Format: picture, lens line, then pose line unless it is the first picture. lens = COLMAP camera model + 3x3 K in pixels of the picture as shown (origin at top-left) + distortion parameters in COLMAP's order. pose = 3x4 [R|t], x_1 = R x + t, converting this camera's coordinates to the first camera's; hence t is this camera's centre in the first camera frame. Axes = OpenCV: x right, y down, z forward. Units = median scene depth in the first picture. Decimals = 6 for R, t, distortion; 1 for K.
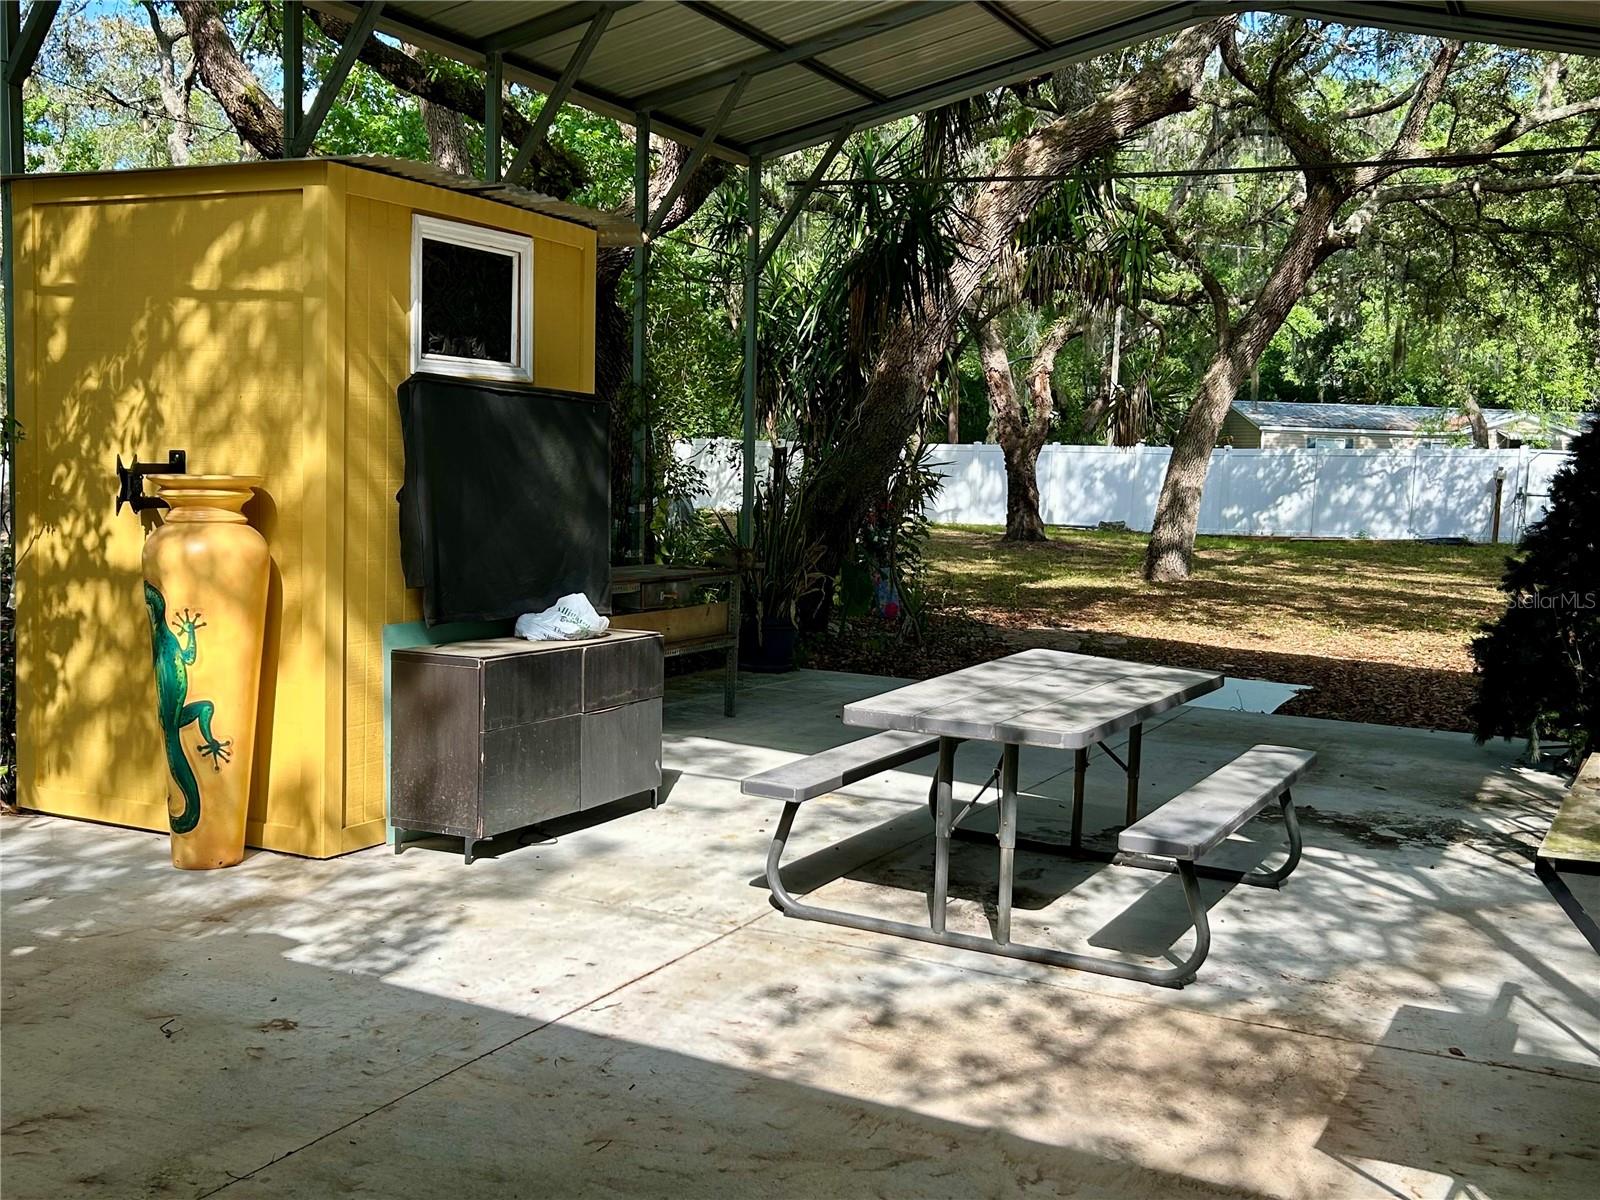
lens RADIAL K [[1647.0, 0, 800.0], [0, 1647.0, 600.0], [0, 0, 1]] dist [0.146225, -0.327634]
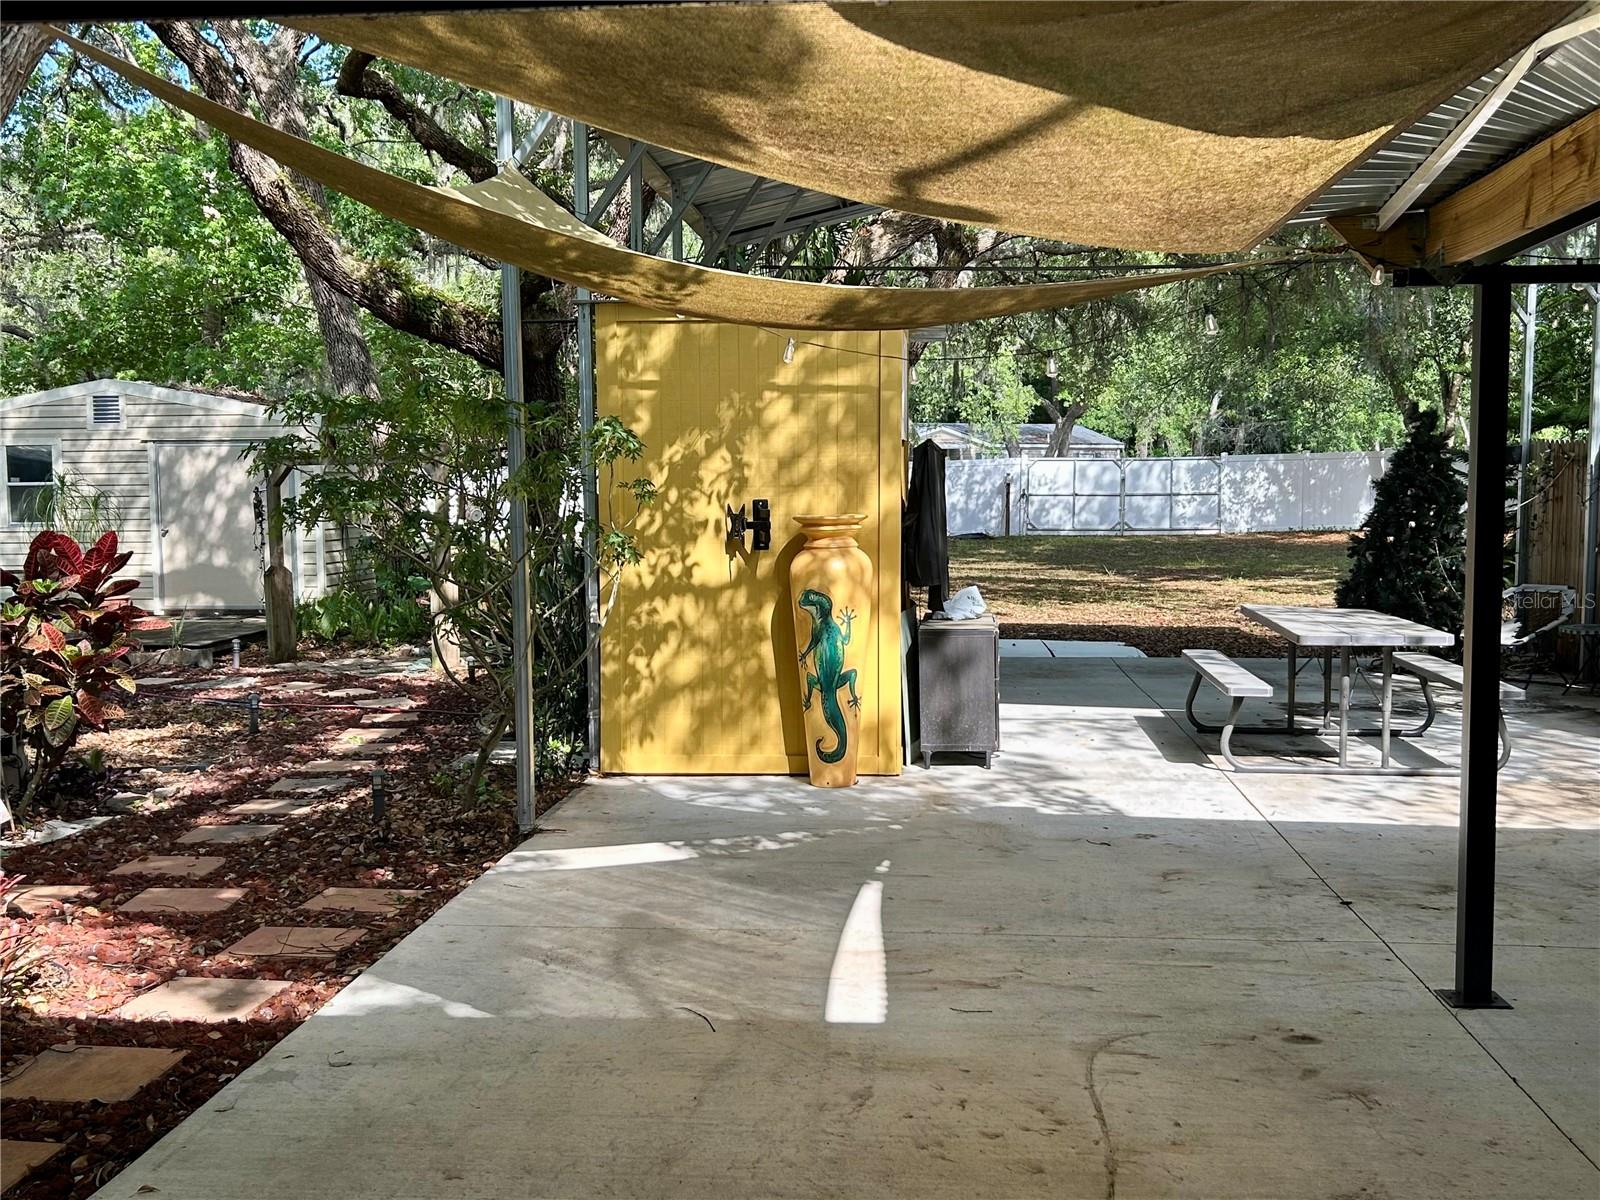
lens RADIAL K [[1647.0, 0, 800.0], [0, 1647.0, 600.0], [0, 0, 1]] dist [0.146225, -0.327634]
pose [[0.926232, -0.064155, 0.371454, -0.833624], [0.067779, 0.997695, 0.003306, -0.006771], [-0.370810, 0.022114, 0.928445, -0.285570]]
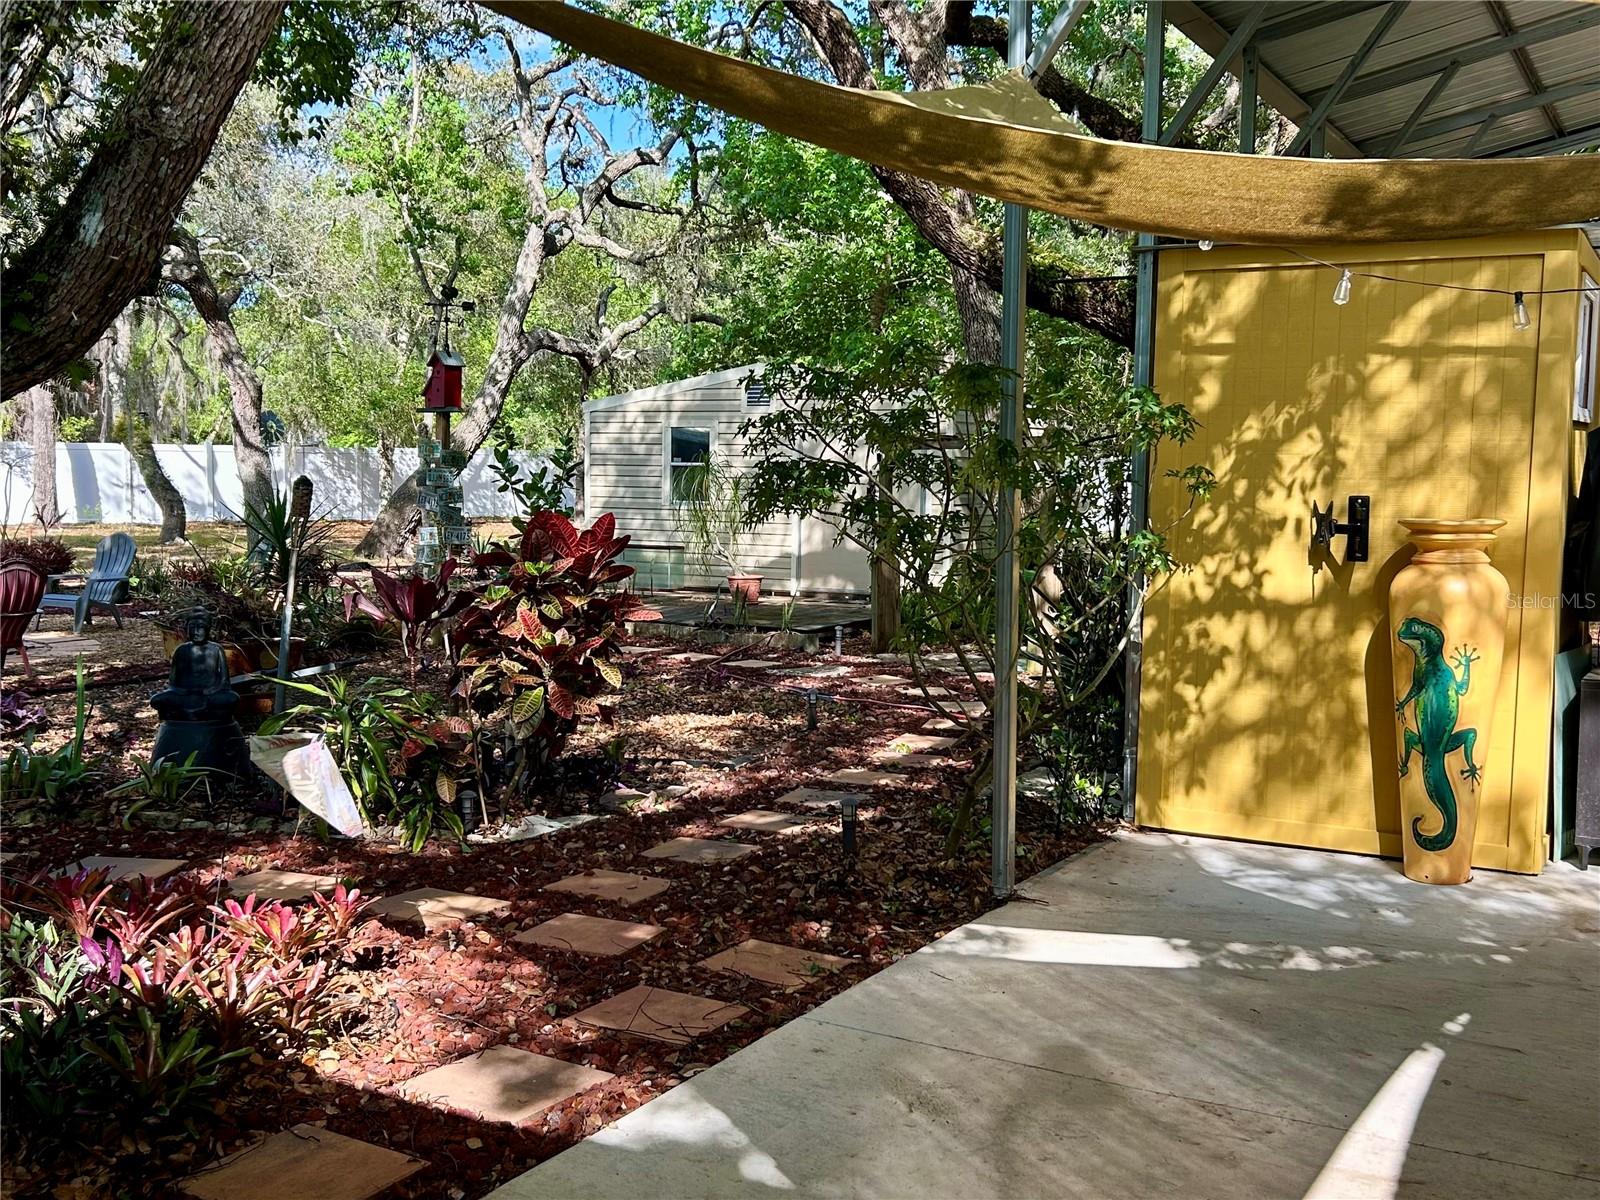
lens RADIAL K [[1647.0, 0, 800.0], [0, 1647.0, 600.0], [0, 0, 1]] dist [0.146225, -0.327634]
pose [[0.999037, -0.012676, -0.042002, -0.667016], [0.012383, 0.999897, -0.007225, -0.017288], [0.042090, 0.006698, 0.999091, -0.087410]]
